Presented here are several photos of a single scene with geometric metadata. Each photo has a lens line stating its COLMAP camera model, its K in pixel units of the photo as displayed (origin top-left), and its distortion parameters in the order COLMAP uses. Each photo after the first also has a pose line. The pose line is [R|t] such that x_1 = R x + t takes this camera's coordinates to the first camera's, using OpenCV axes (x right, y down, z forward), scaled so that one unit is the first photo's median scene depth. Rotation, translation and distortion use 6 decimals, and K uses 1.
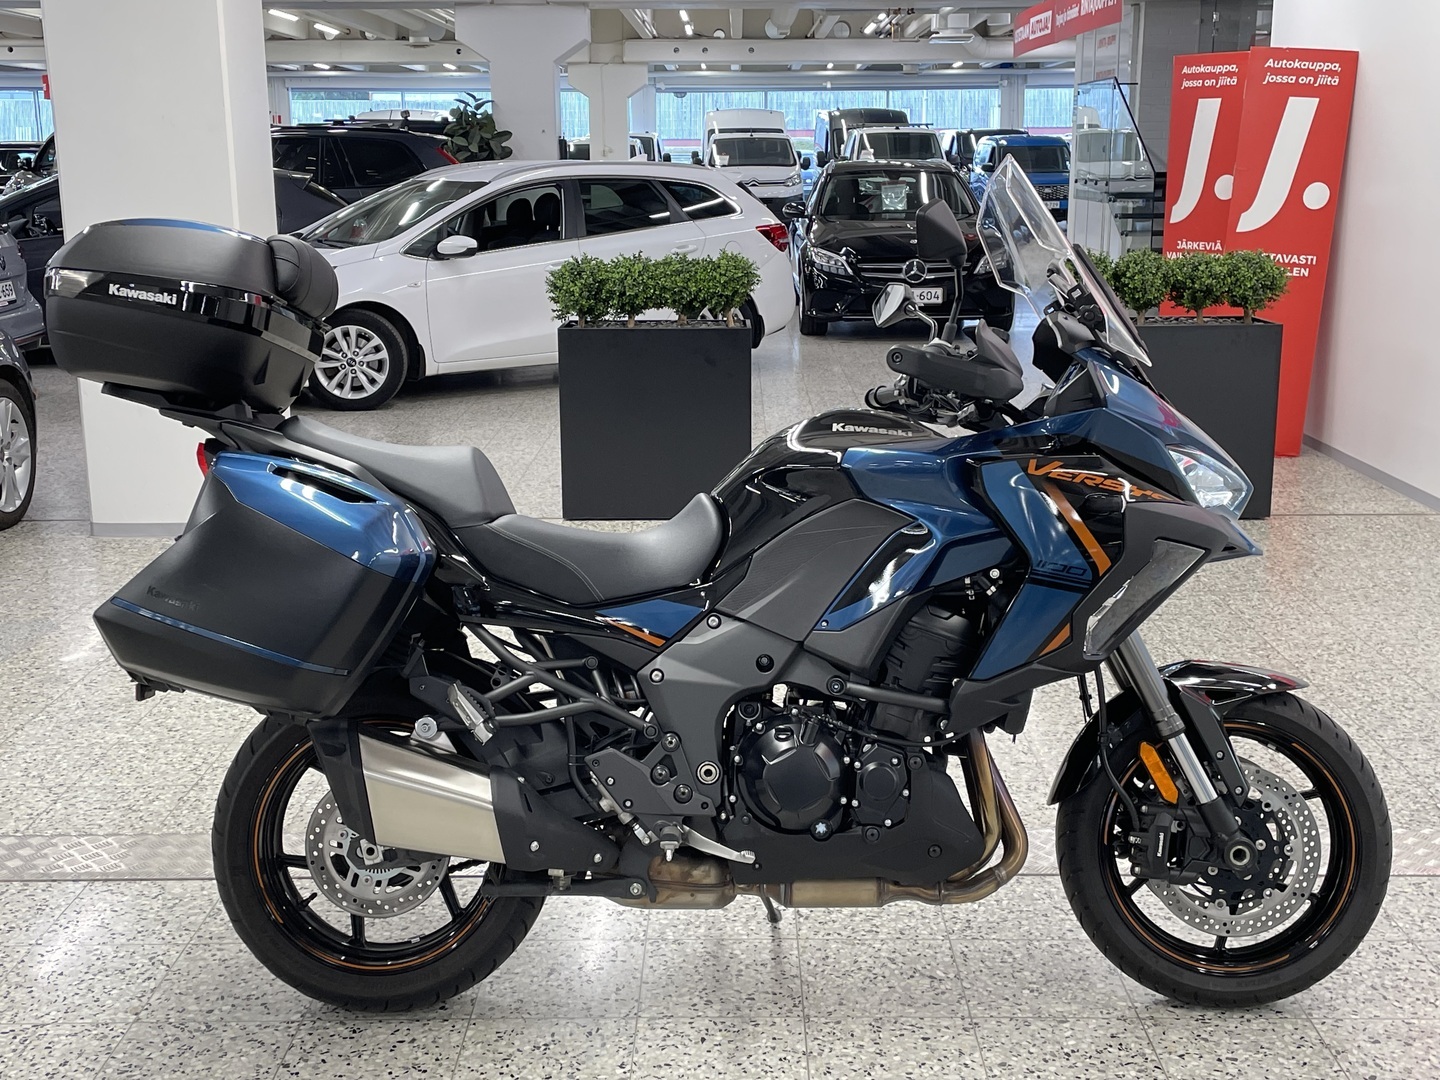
lens RADIAL K [[1765.9, 0, 720.0], [0, 1765.9, 540.0], [0, 0, 1]] dist [0.148517, -0.309823]
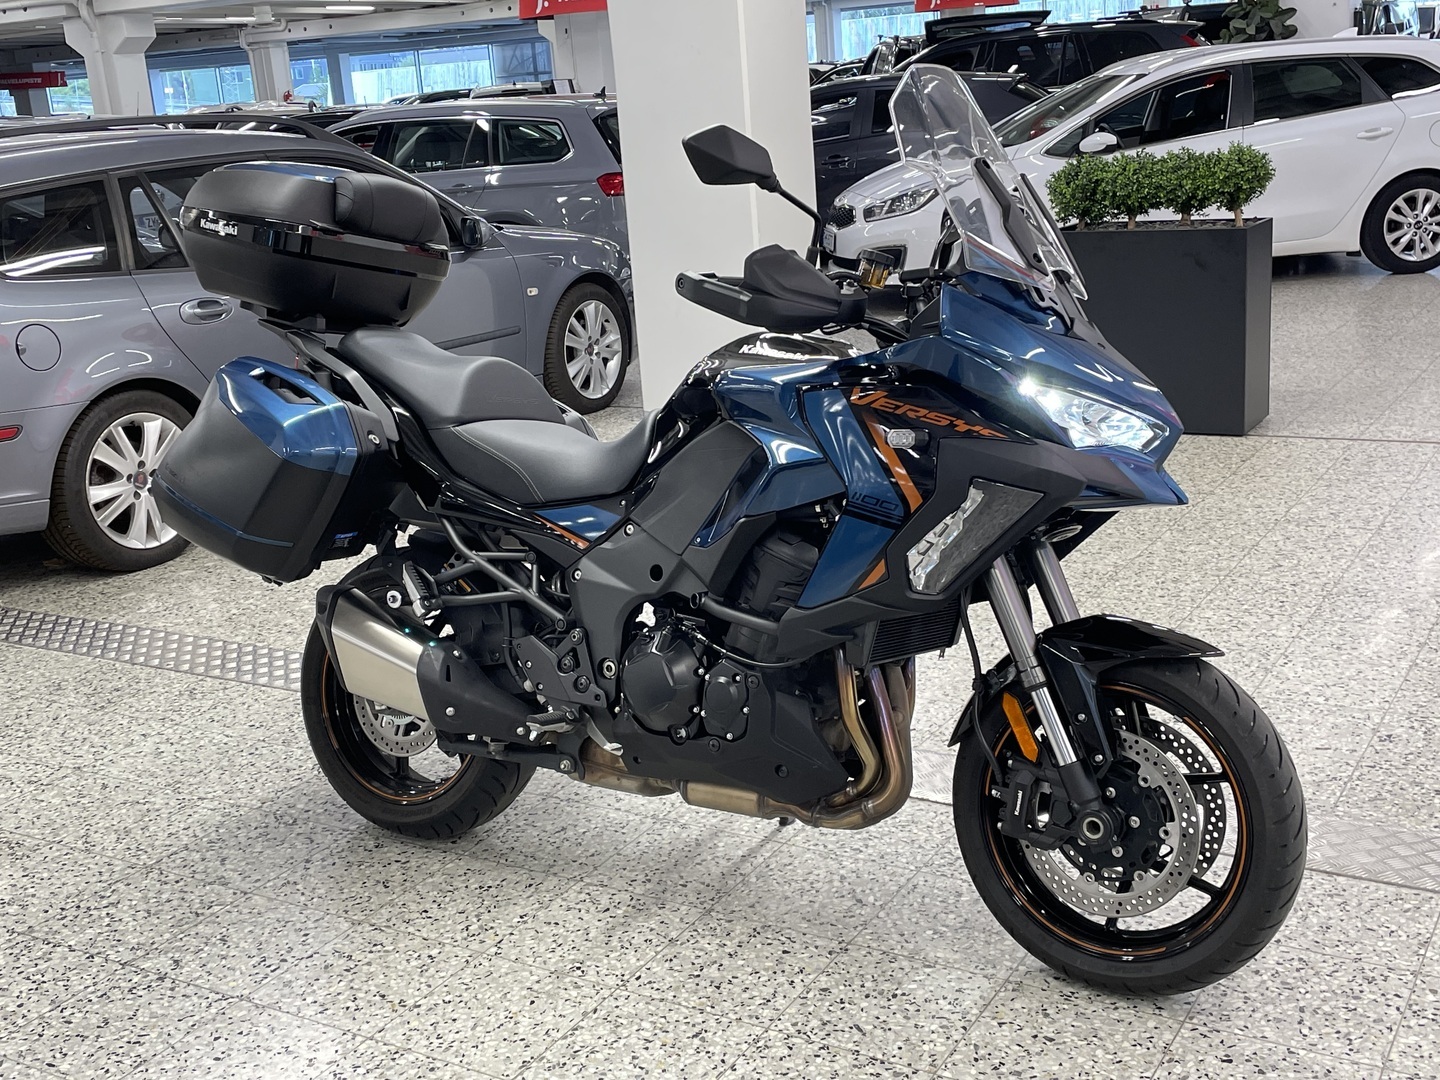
lens RADIAL K [[1765.9, 0, 720.0], [0, 1765.9, 540.0], [0, 0, 1]] dist [0.148517, -0.309823]
pose [[0.836781, 0.082614, -0.541270, 0.604023], [-0.049211, 0.995898, 0.075926, -0.030422], [0.545322, -0.036898, 0.837414, 0.132765]]
